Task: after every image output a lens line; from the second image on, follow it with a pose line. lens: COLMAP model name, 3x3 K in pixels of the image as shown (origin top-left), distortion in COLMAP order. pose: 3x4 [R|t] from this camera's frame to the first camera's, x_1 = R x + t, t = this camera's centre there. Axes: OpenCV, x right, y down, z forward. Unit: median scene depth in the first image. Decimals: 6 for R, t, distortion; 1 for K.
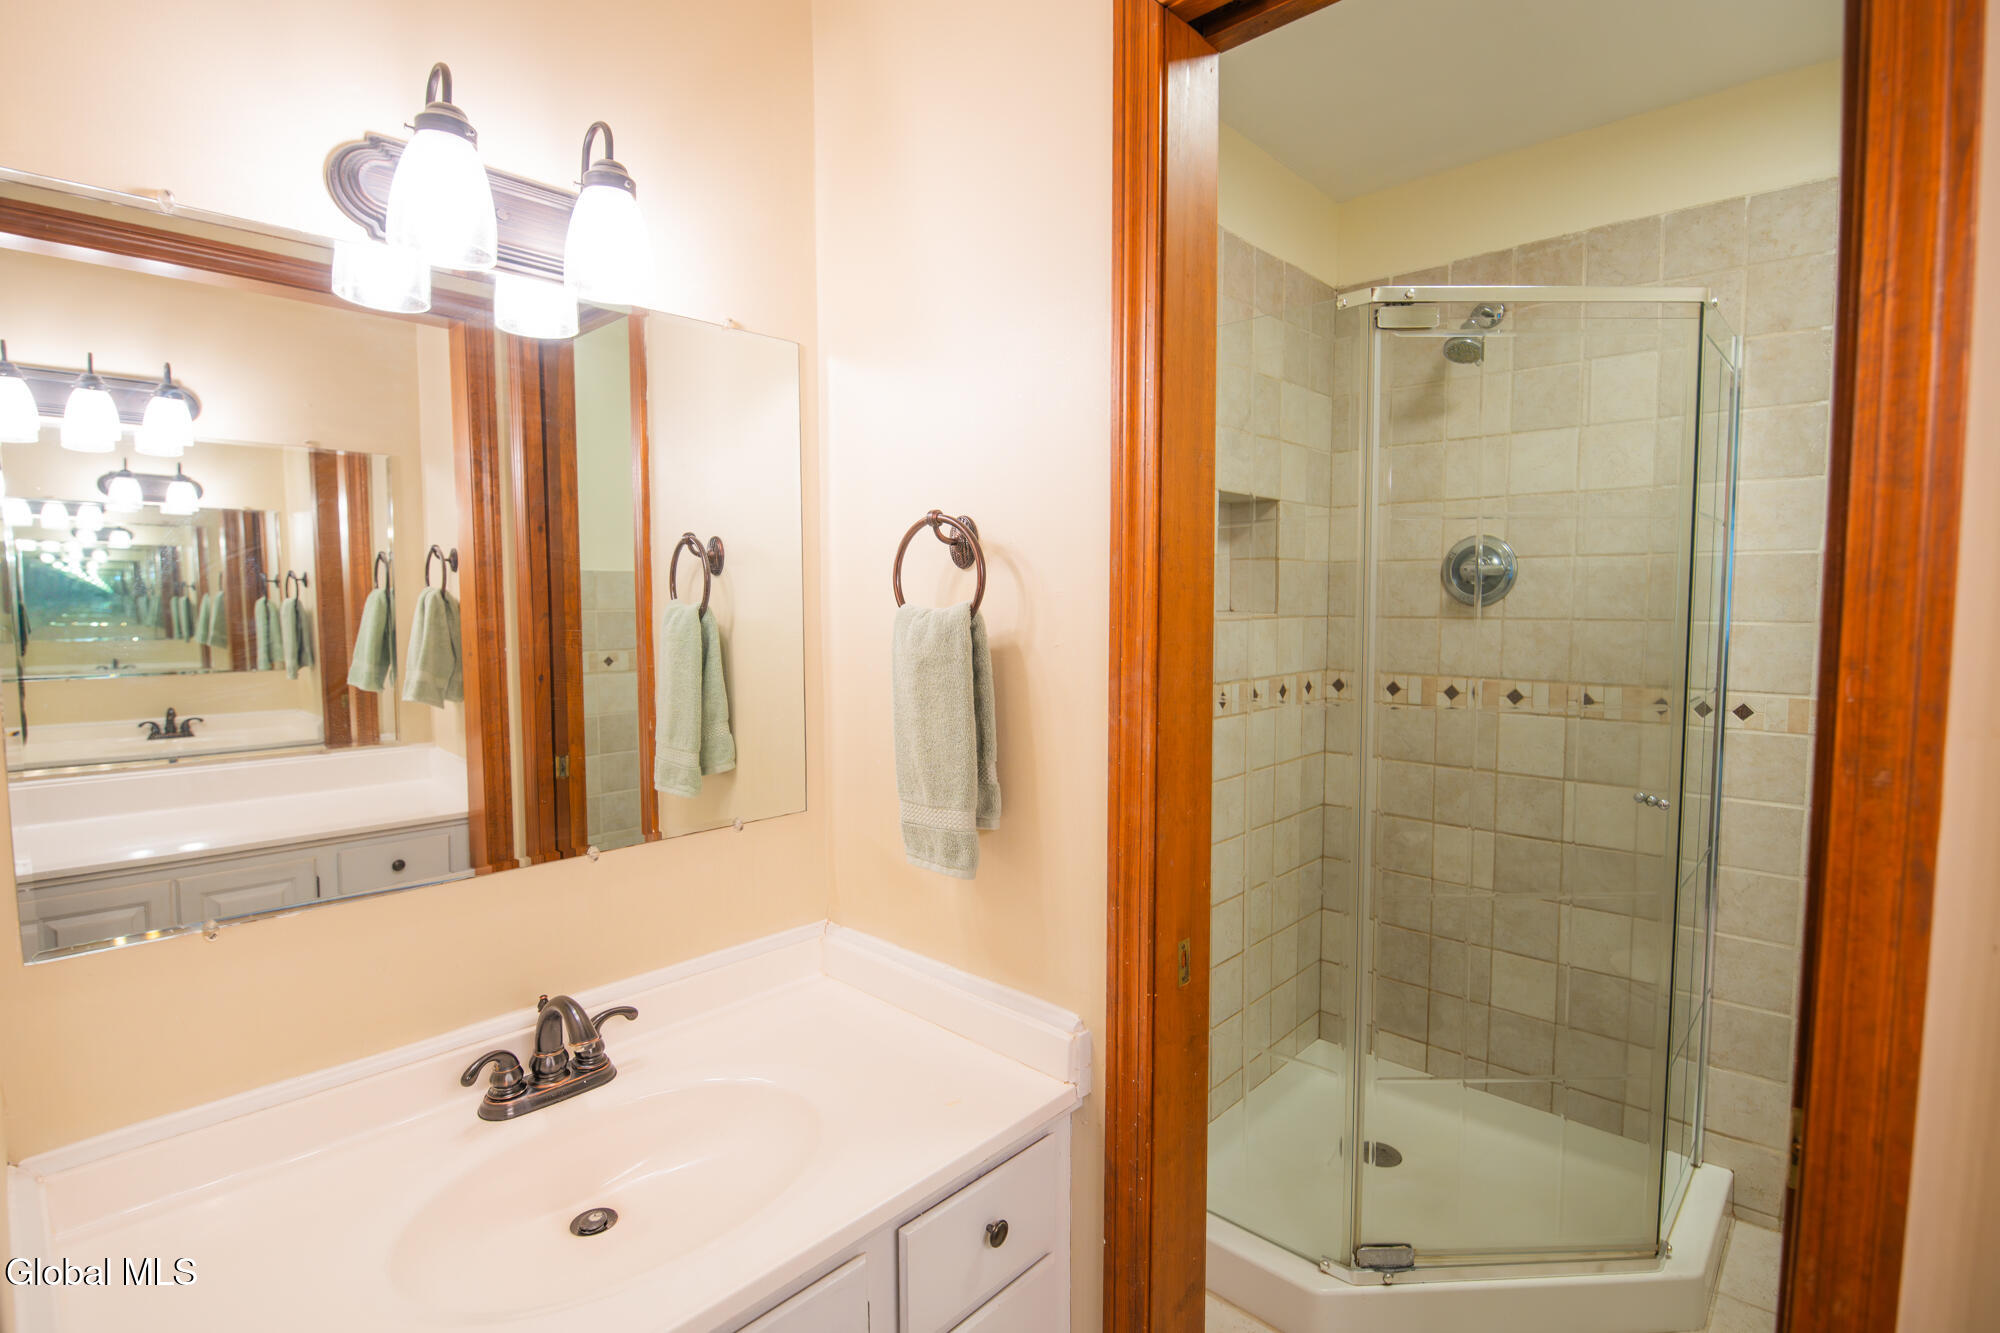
lens RADIAL K [[926.4, 0, 1065.2], [0, 926.4, 657.0], [0, 0, 1]] dist [-0.009208, -0.006300]
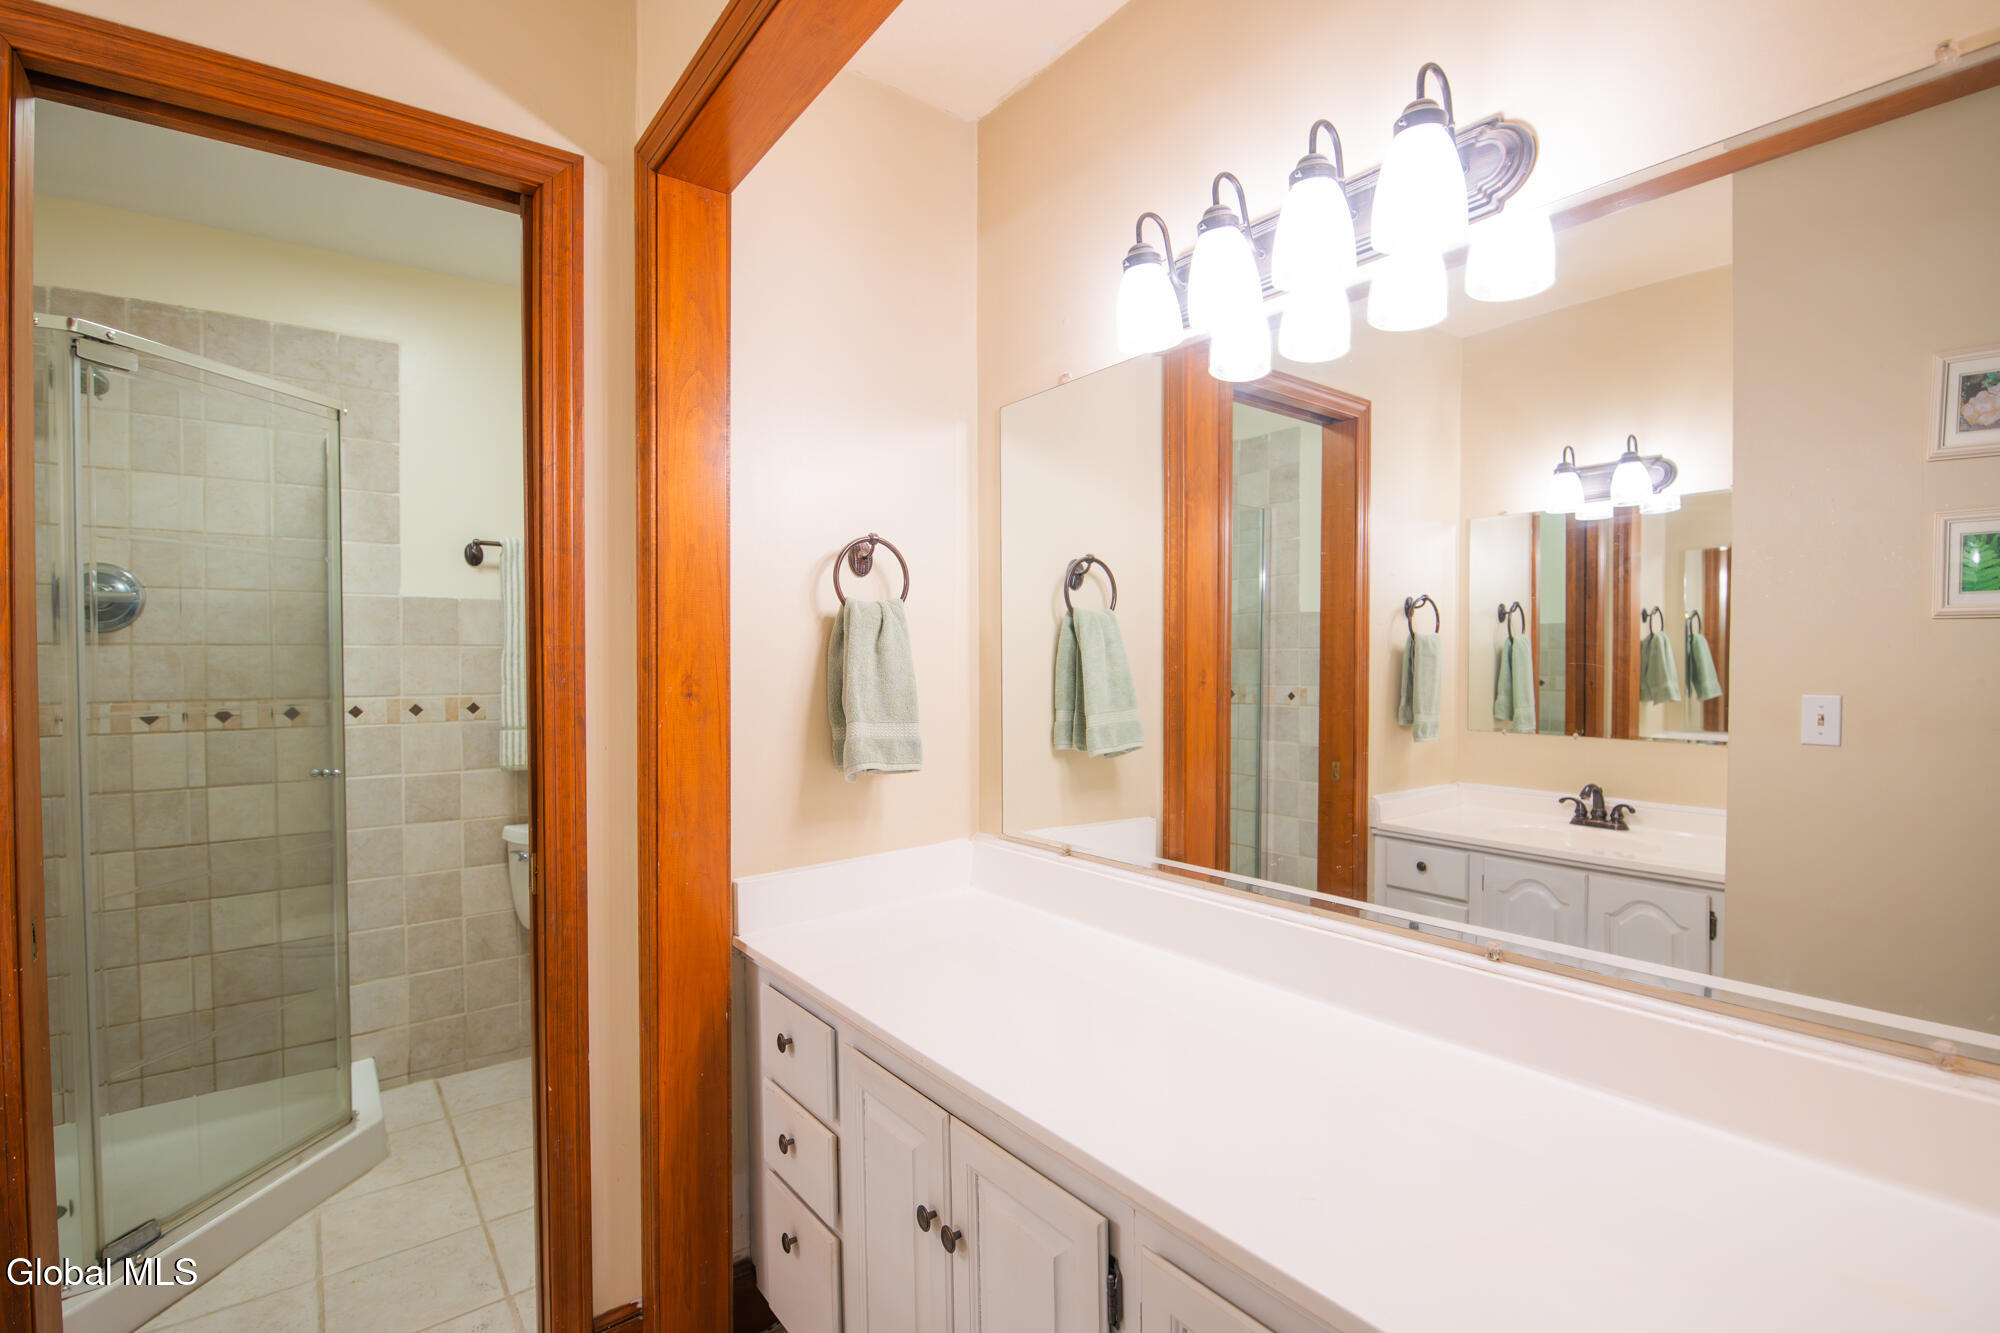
lens RADIAL K [[926.4, 0, 993.5], [0, 926.4, 670.9], [0, 0, 1]] dist [-0.009208, -0.006300]
pose [[0.177041, -0.010510, 0.984147, -0.393615], [0.070438, 0.997514, -0.002019, 0.062544], [-0.981680, 0.069679, 0.177342, -0.150869]]
